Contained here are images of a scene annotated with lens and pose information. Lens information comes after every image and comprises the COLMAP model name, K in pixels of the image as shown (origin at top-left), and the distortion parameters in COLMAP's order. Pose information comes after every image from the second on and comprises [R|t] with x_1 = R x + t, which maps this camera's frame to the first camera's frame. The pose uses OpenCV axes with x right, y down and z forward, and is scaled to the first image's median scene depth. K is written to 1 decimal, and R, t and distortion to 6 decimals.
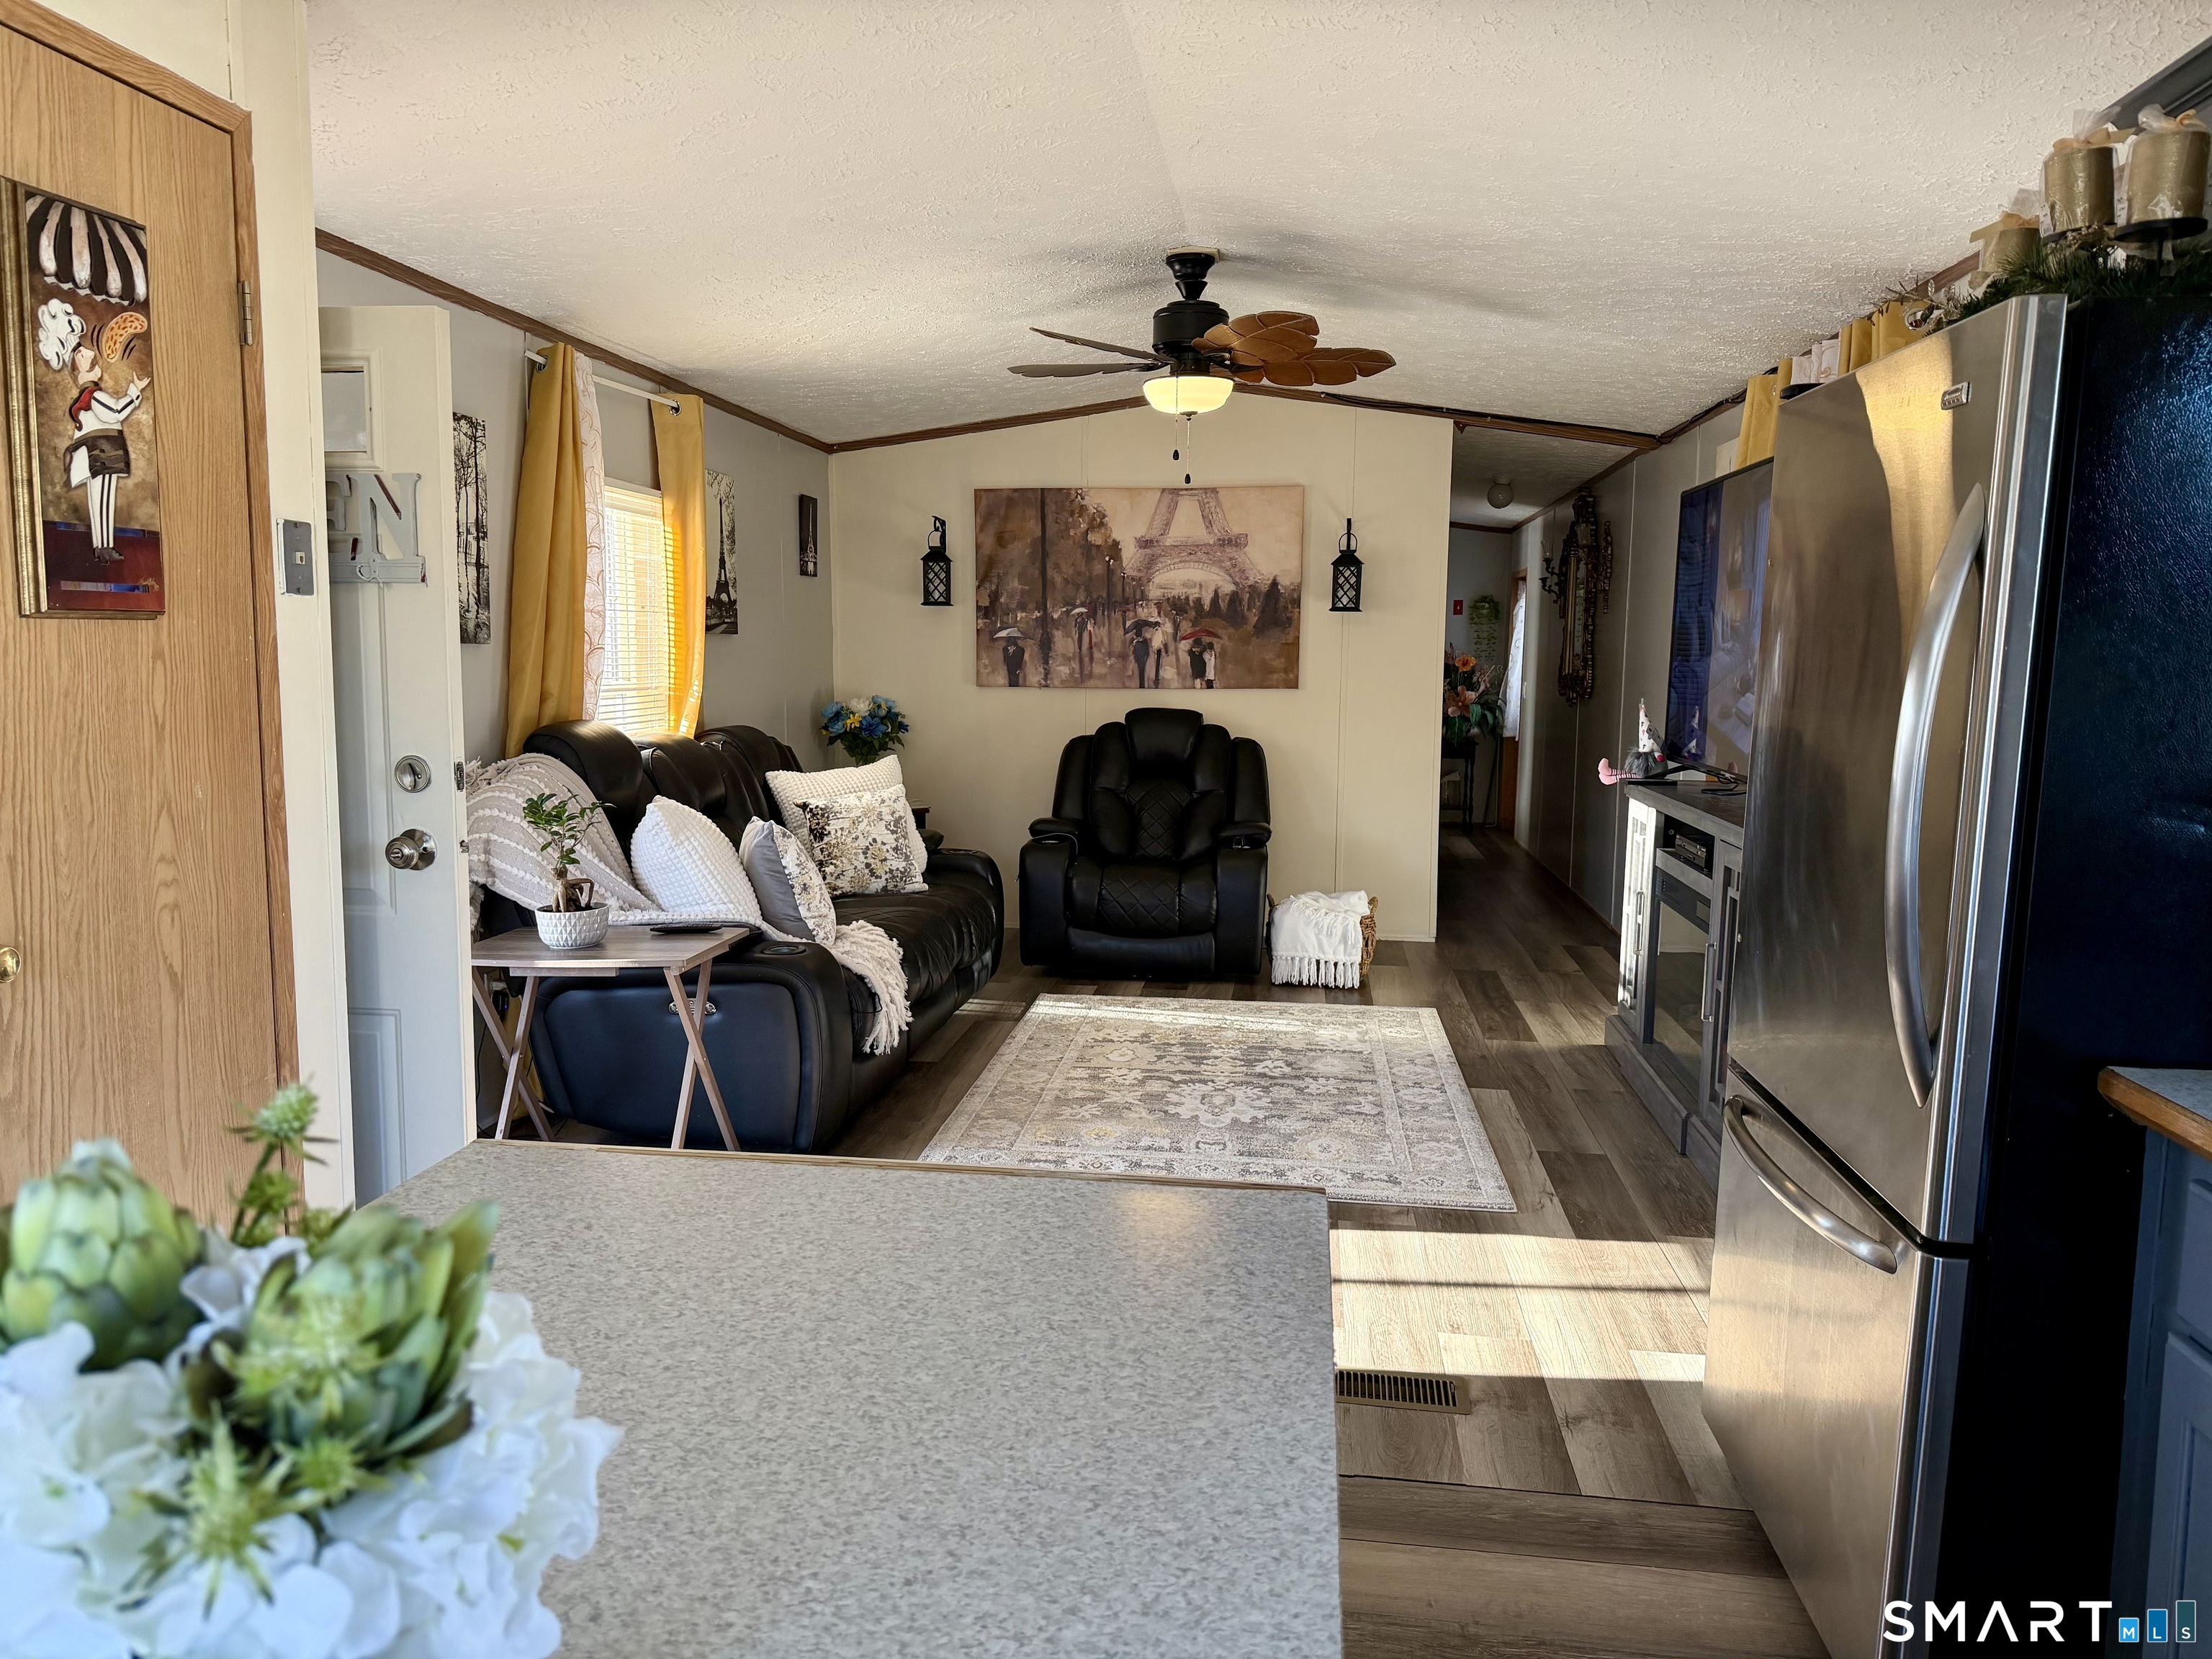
lens RADIAL K [[1564.0, 0, 1126.8], [0, 1564.0, 839.3], [0, 0, 1]] dist [0.077506, -0.098476]
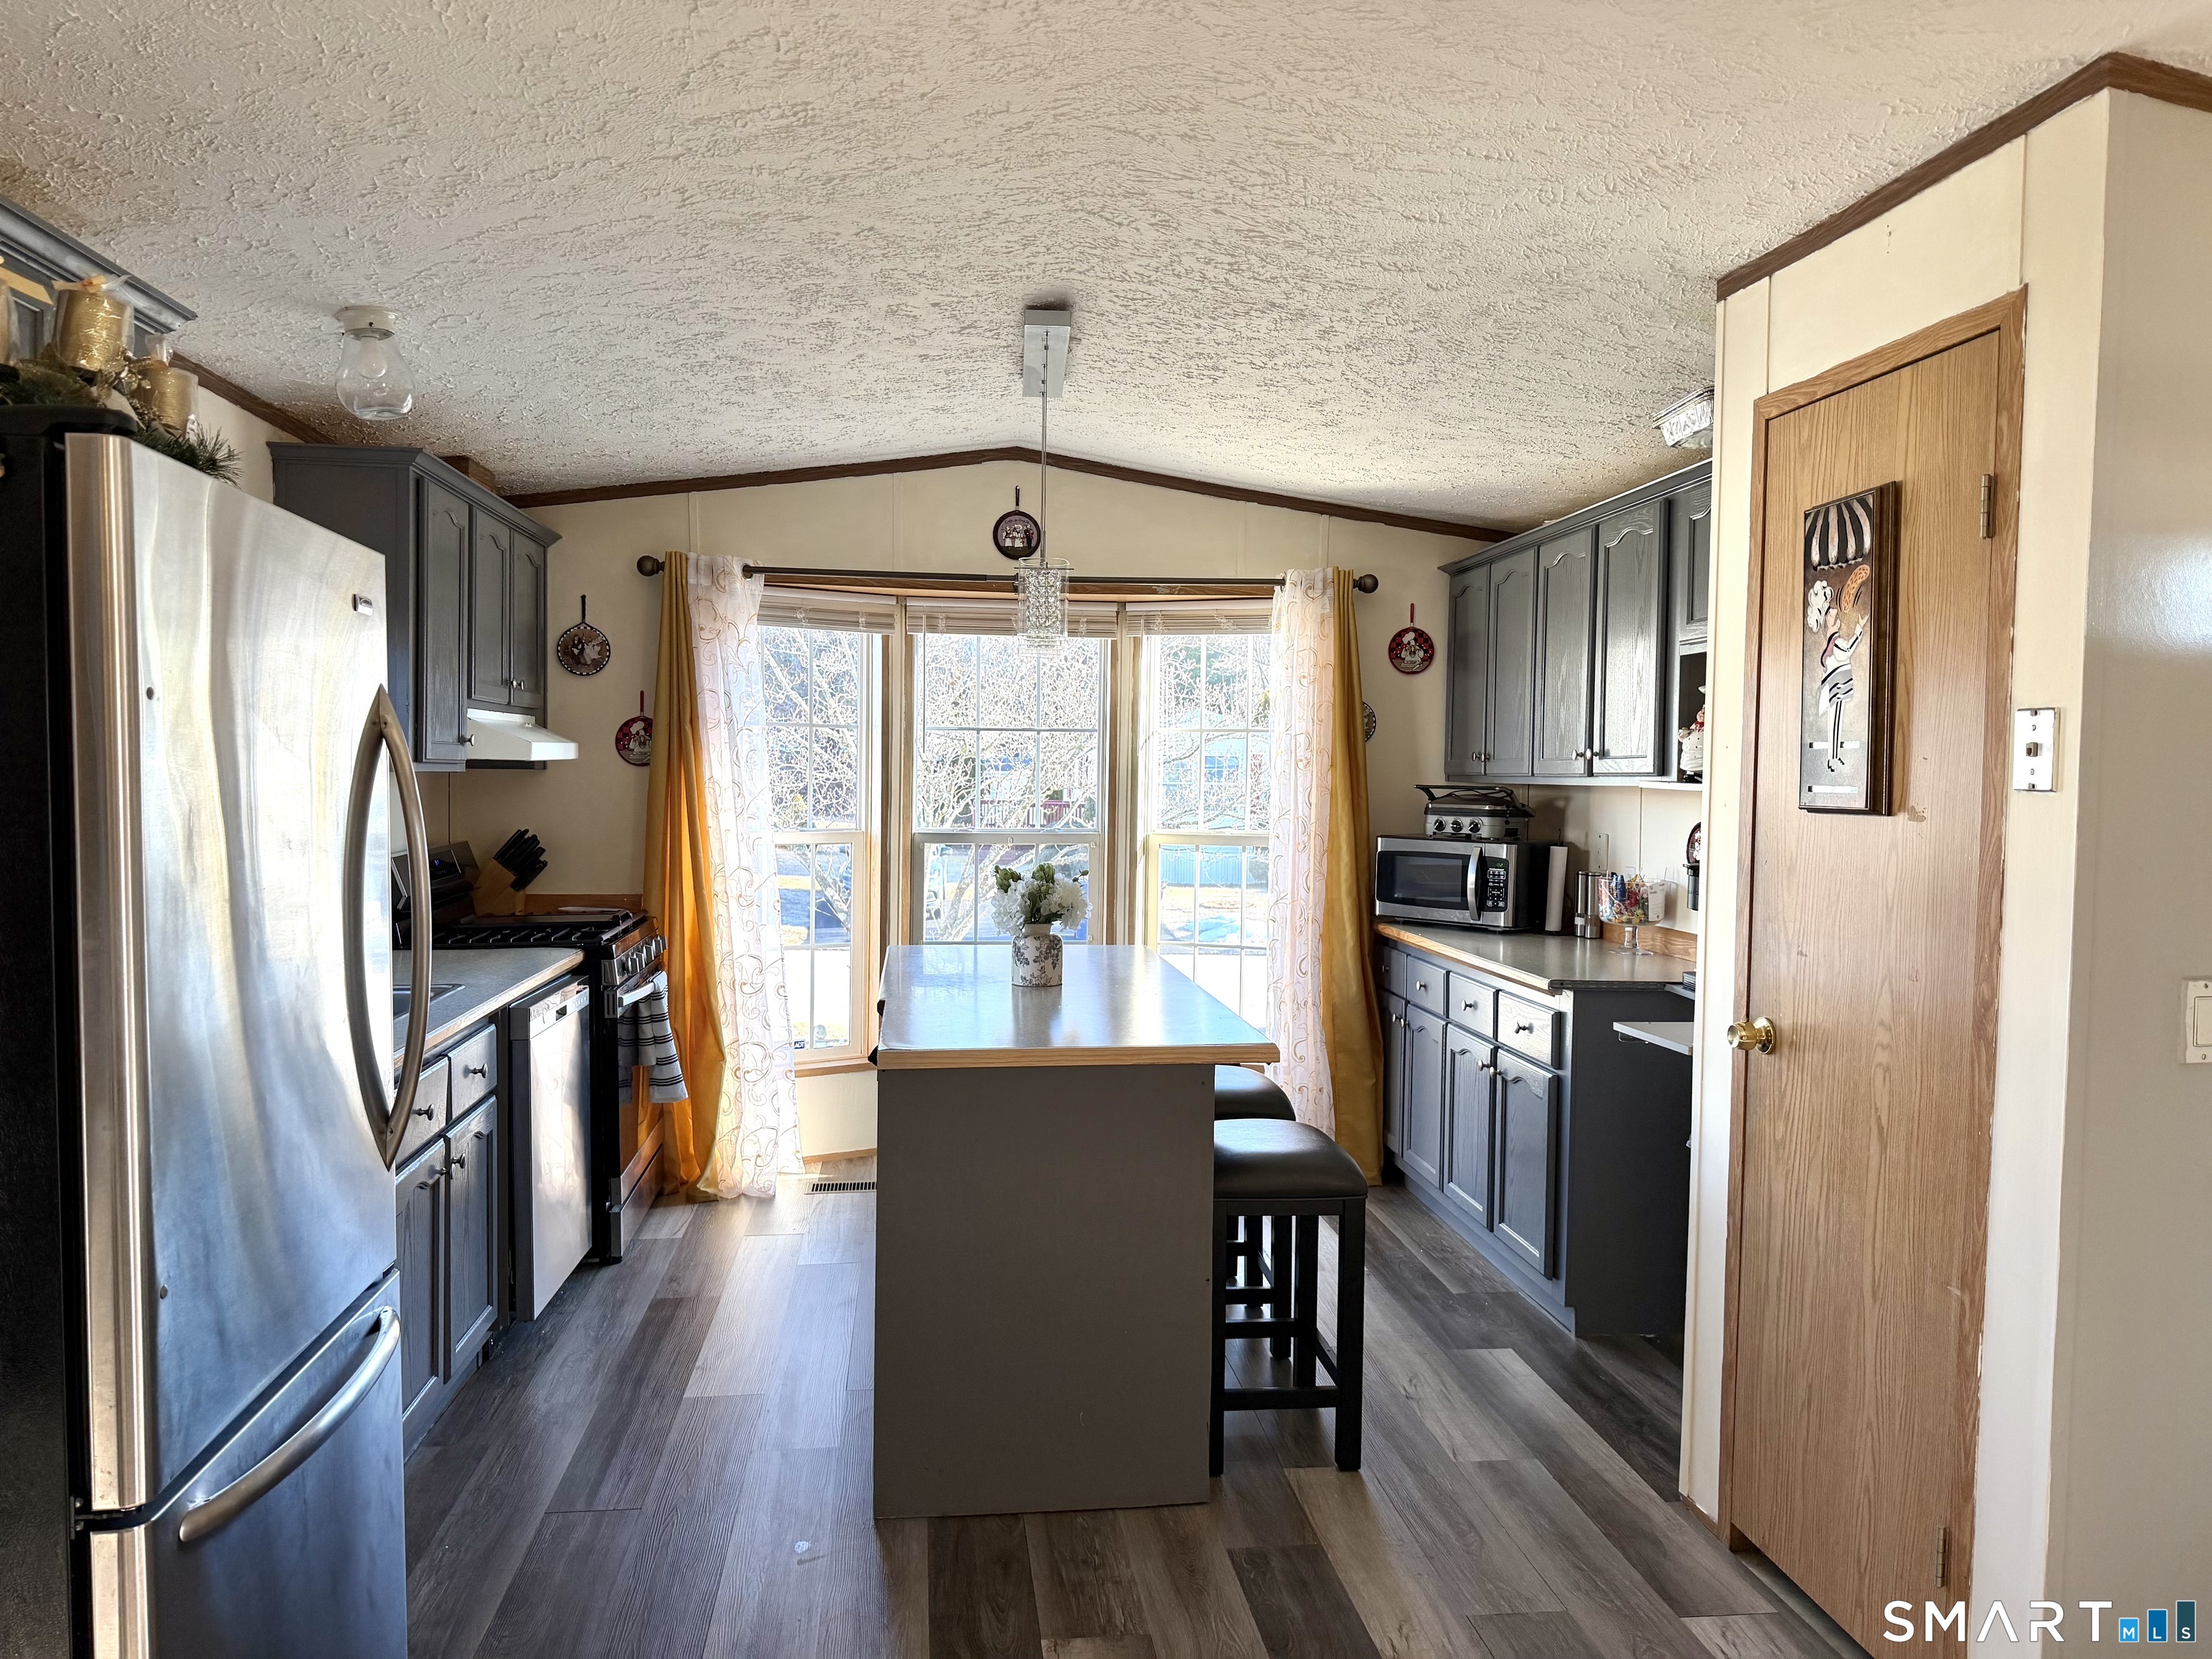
lens RADIAL K [[1564.0, 0, 1104.7], [0, 1564.0, 830.5], [0, 0, 1]] dist [0.077506, -0.098476]
pose [[-0.972179, -0.017508, -0.233583, 0.133306], [-0.054468, 0.986765, 0.152737, -0.172689], [0.227817, 0.161211, -0.960266, 1.251517]]
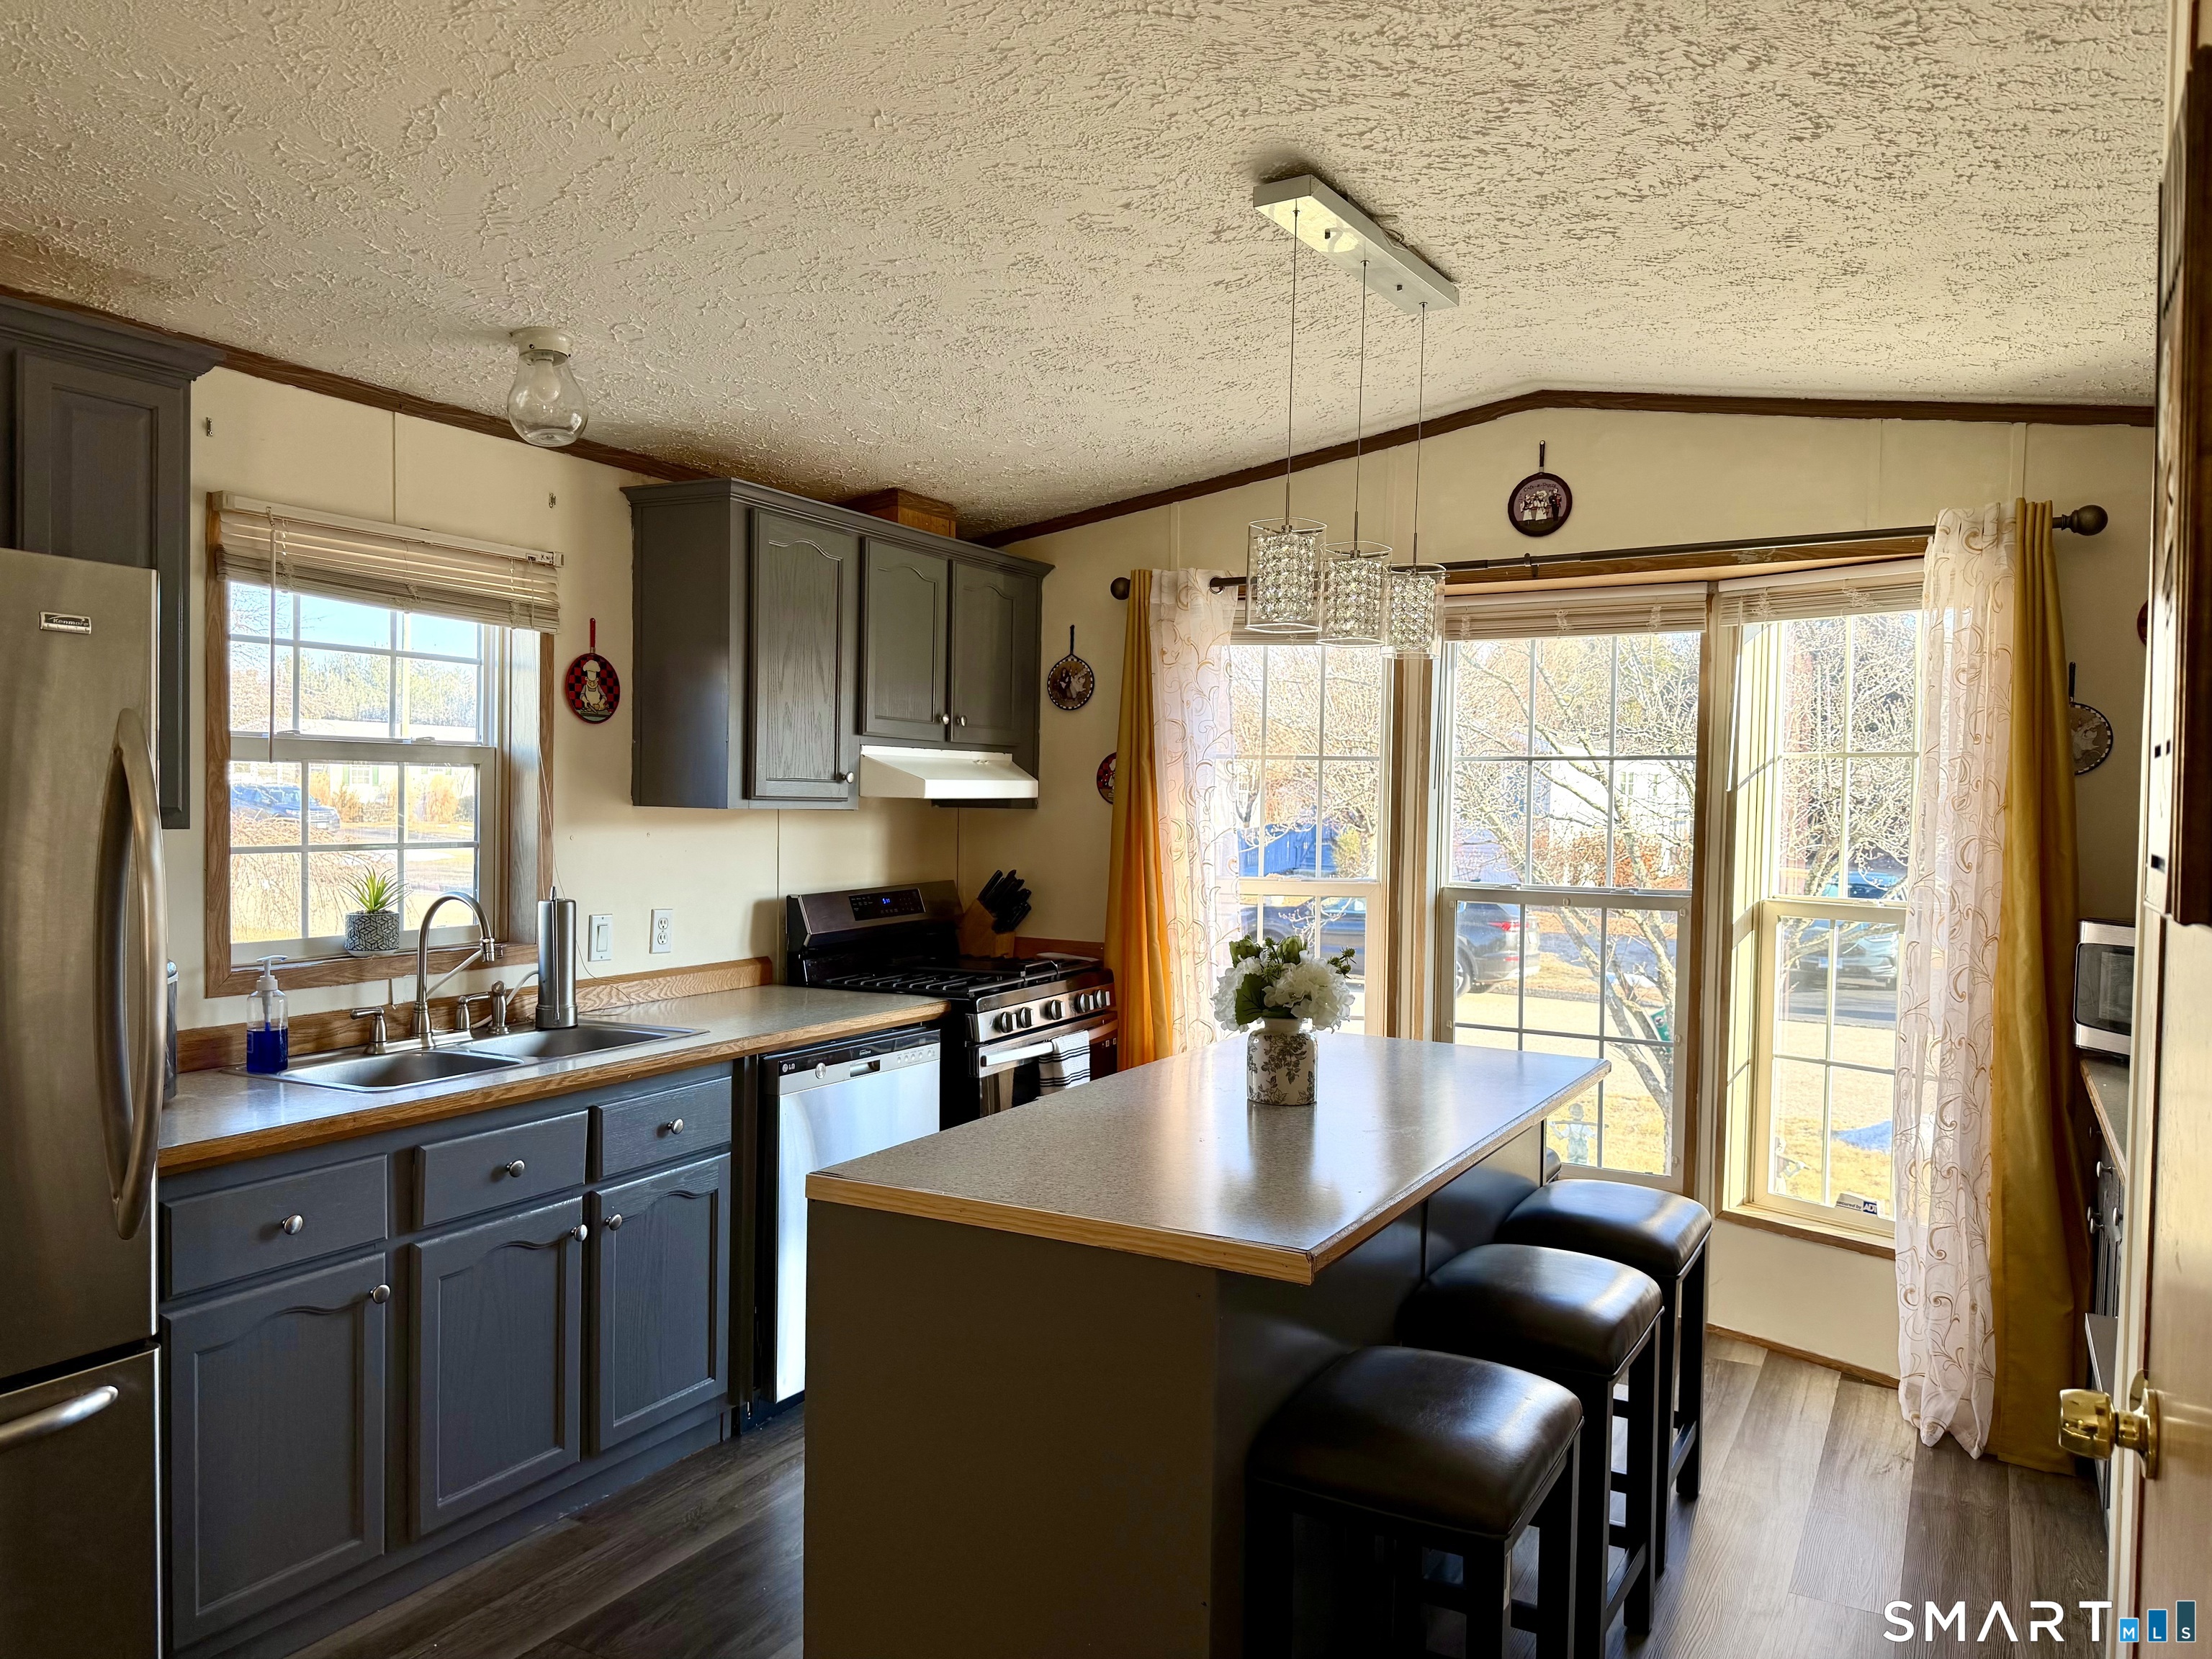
lens RADIAL K [[1564.0, 0, 1085.9], [0, 1564.0, 846.5], [0, 0, 1]] dist [0.077506, -0.098476]
pose [[-0.919404, -0.040435, 0.391230, -0.314419], [0.019255, 0.988881, 0.147454, -0.145879], [-0.392843, 0.143103, -0.908403, 0.951146]]
